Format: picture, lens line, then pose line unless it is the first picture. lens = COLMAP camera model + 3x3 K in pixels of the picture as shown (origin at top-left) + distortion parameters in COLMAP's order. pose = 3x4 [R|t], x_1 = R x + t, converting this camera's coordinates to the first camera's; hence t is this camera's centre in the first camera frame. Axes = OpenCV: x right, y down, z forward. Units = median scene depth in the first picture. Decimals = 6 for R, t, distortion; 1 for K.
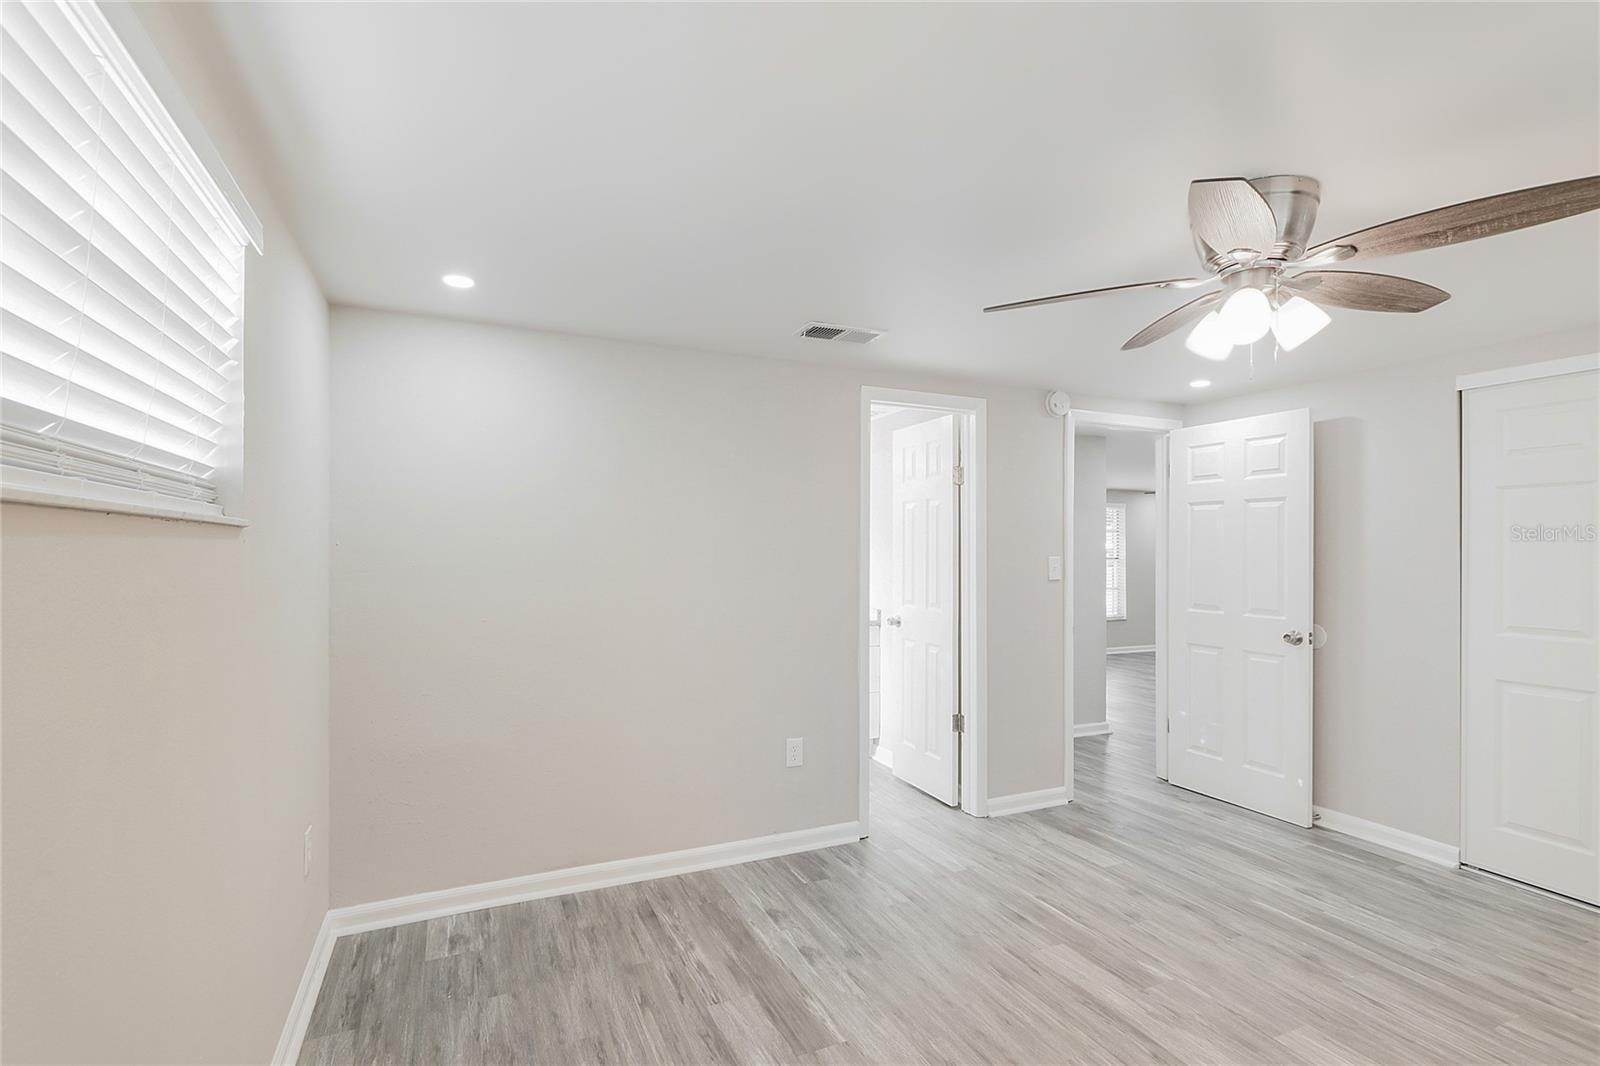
lens RADIAL K [[743.1, 0, 791.5], [0, 743.1, 543.2], [0, 0, 1]] dist [0.001782, -0.000497]
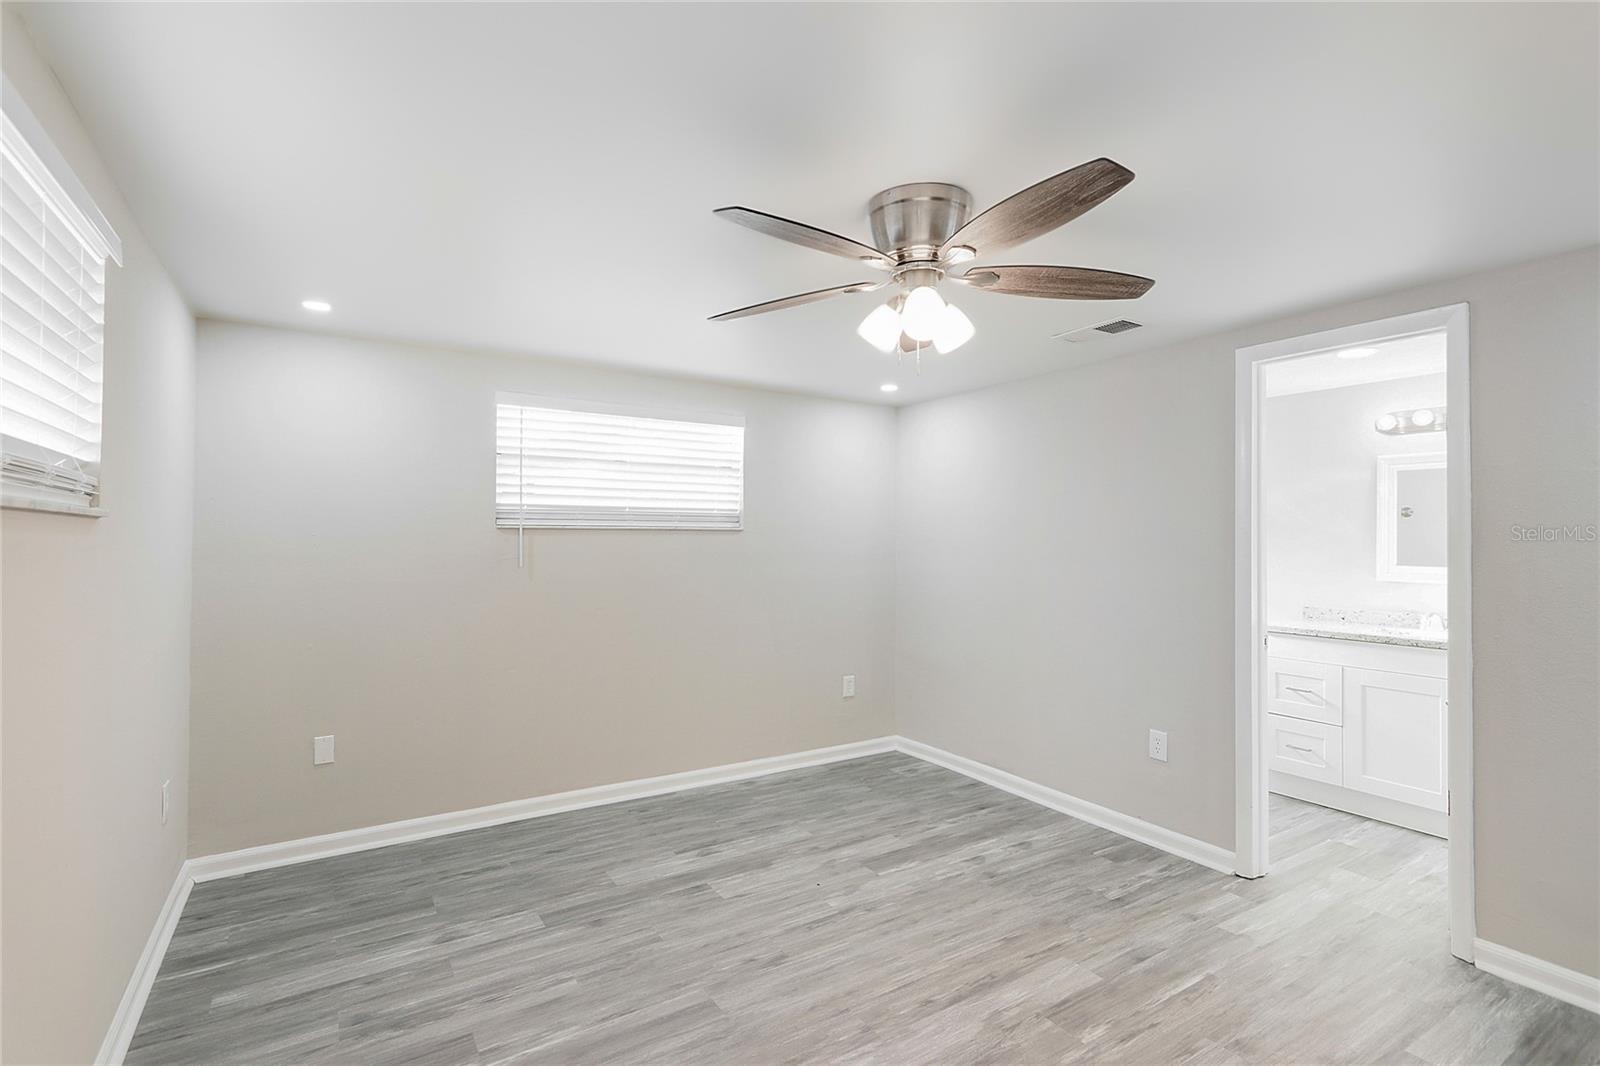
lens RADIAL K [[745.7, 0, 788.6], [0, 745.7, 532.3], [0, 0, 1]] dist [0.004324, 0.000009]
pose [[0.131225, -0.008606, -0.991315, 1.066794], [0.006742, 0.999947, -0.007789, 0.003234], [0.991330, -0.005661, 0.131276, 0.446546]]
